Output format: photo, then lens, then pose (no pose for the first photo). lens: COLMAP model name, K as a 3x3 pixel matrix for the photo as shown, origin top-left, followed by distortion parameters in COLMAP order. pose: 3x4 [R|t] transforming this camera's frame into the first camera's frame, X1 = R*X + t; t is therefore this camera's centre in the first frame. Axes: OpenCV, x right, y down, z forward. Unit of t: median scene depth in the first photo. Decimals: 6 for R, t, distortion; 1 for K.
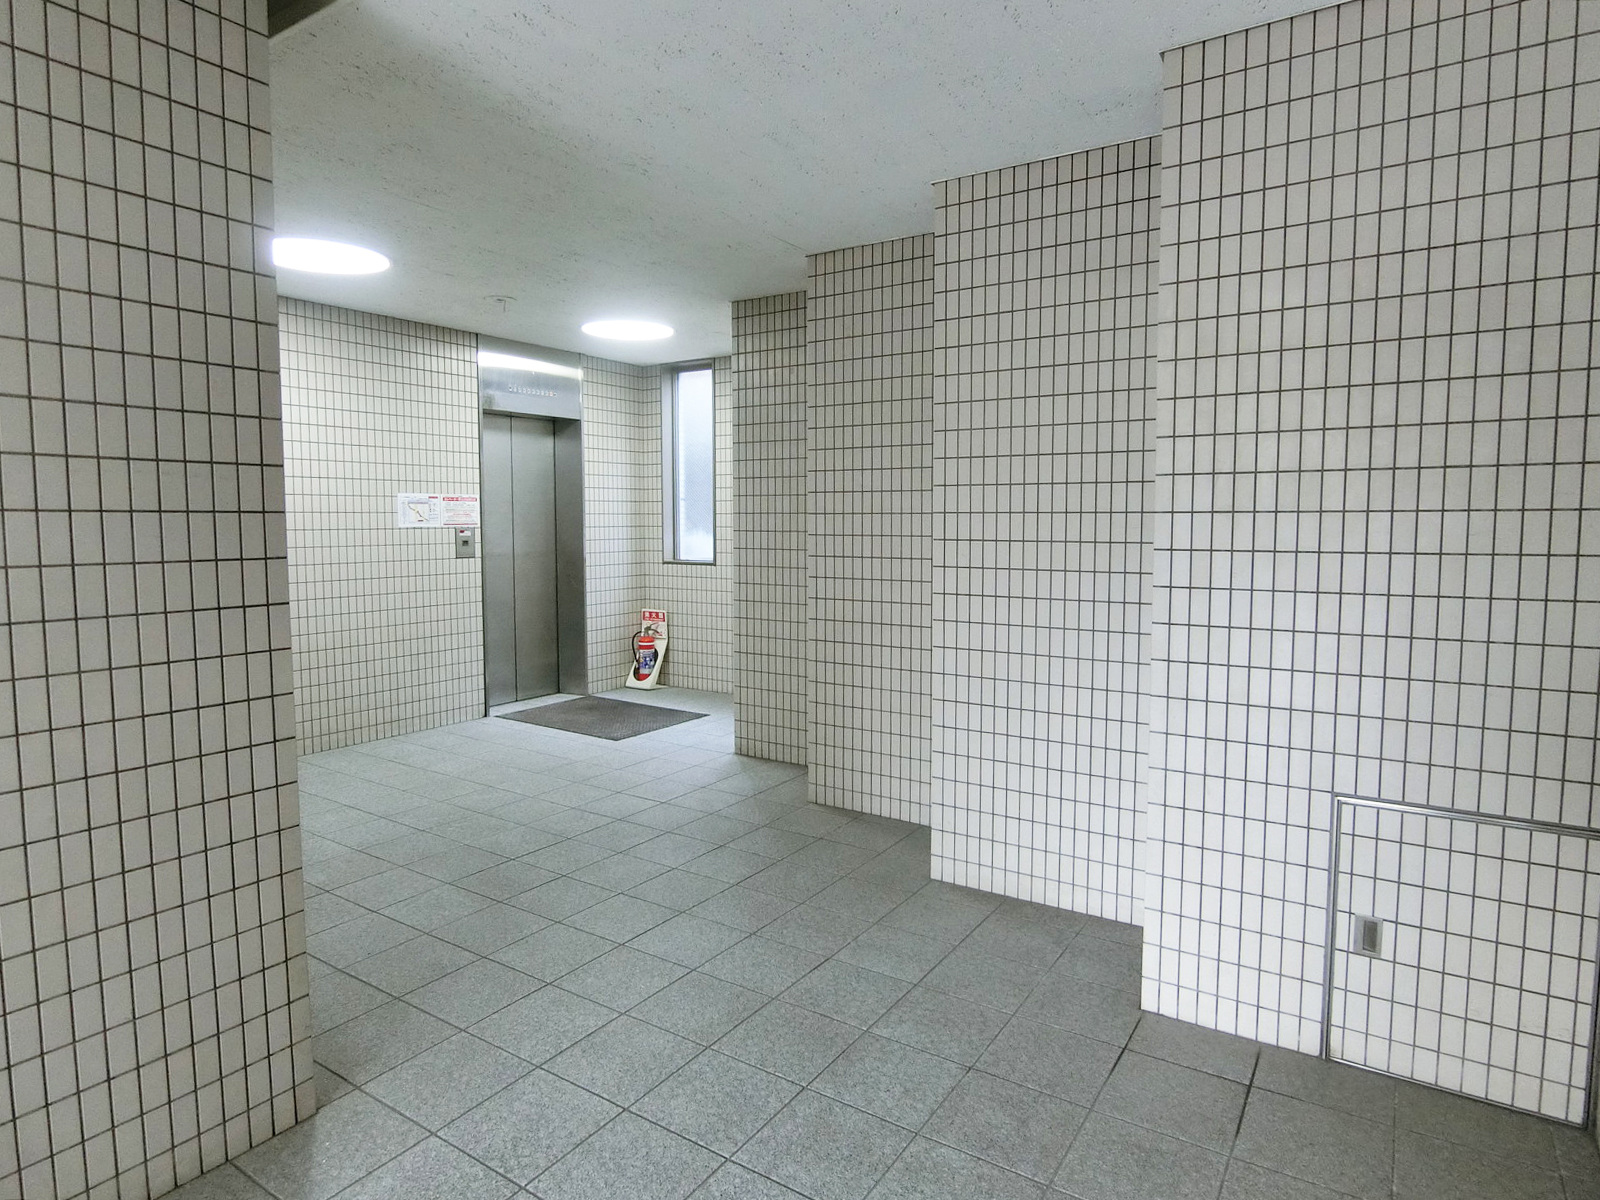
lens RADIAL K [[1030.3, 0, 800.0], [0, 1030.3, 600.0], [0, 0, 1]] dist [-0.016750, 0.000253]
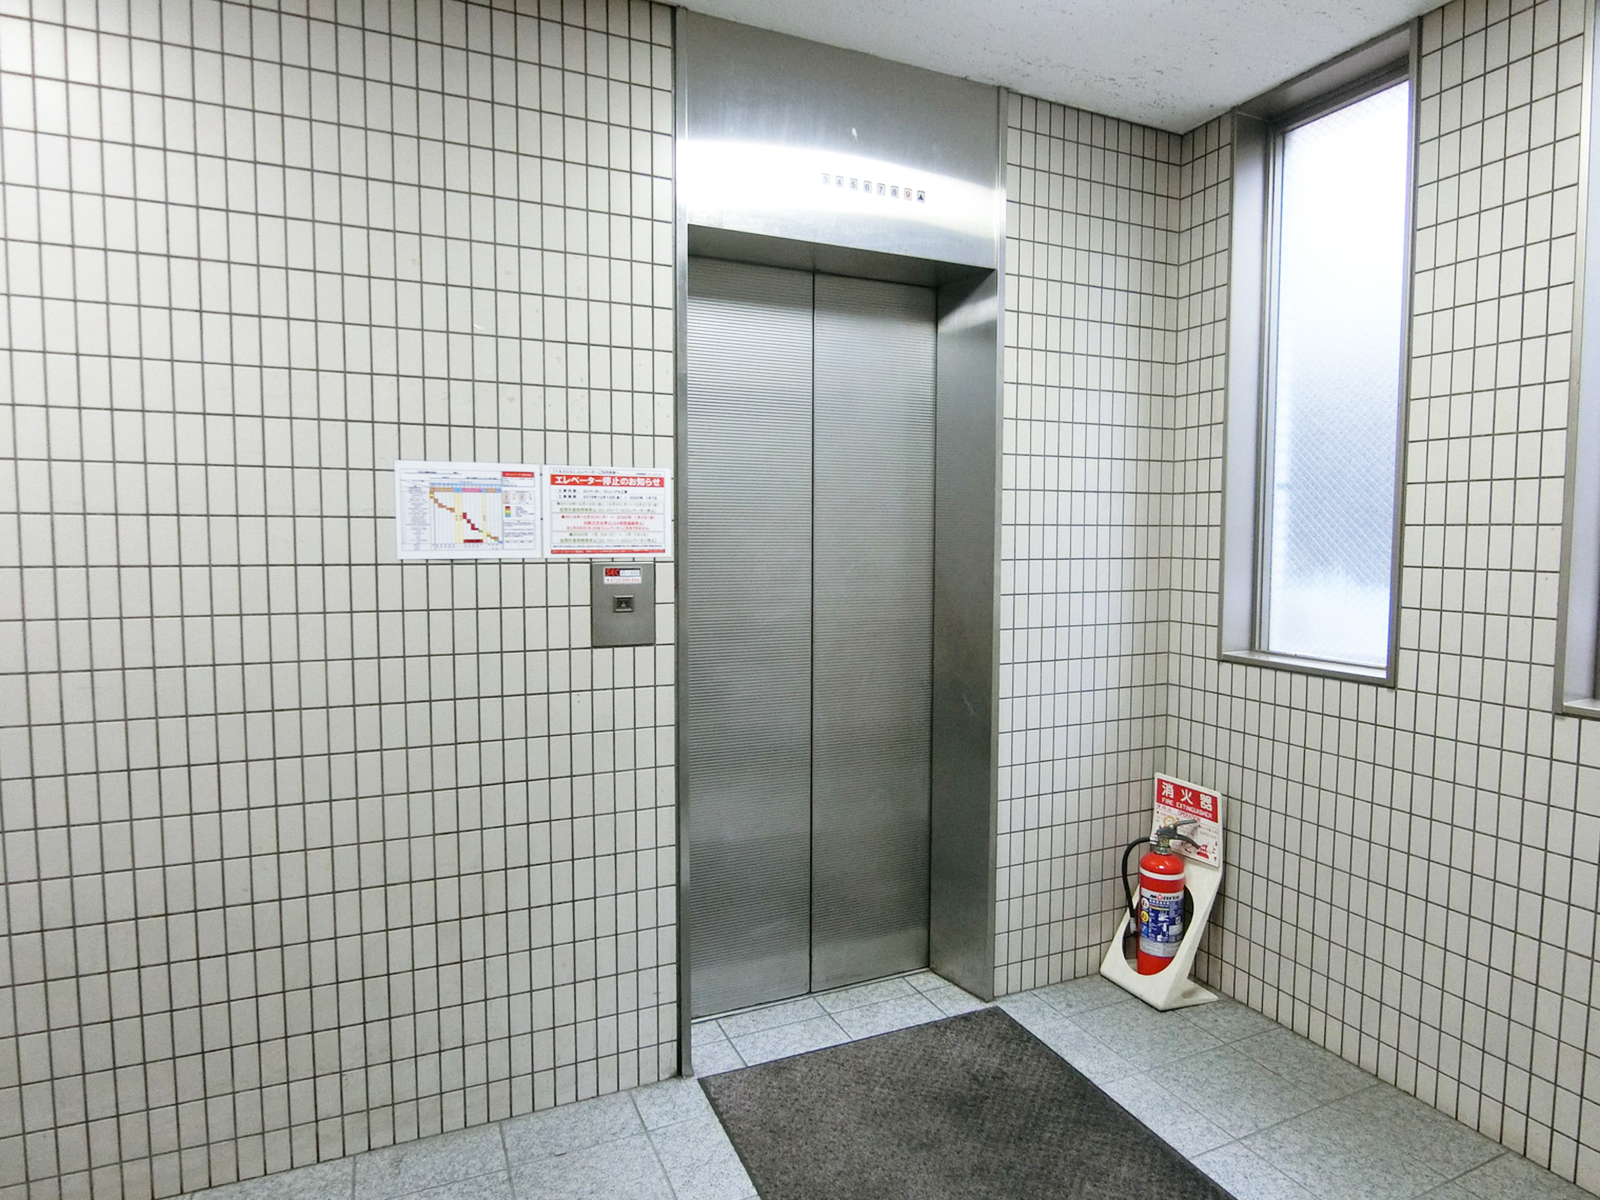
lens RADIAL K [[1030.3, 0, 800.0], [0, 1030.3, 600.0], [0, 0, 1]] dist [-0.016750, 0.000253]
pose [[0.864961, 0.036959, -0.500476, -0.081463], [-0.044891, 0.998985, -0.003811, -0.050044], [0.499827, 0.025763, 0.865742, 0.621154]]
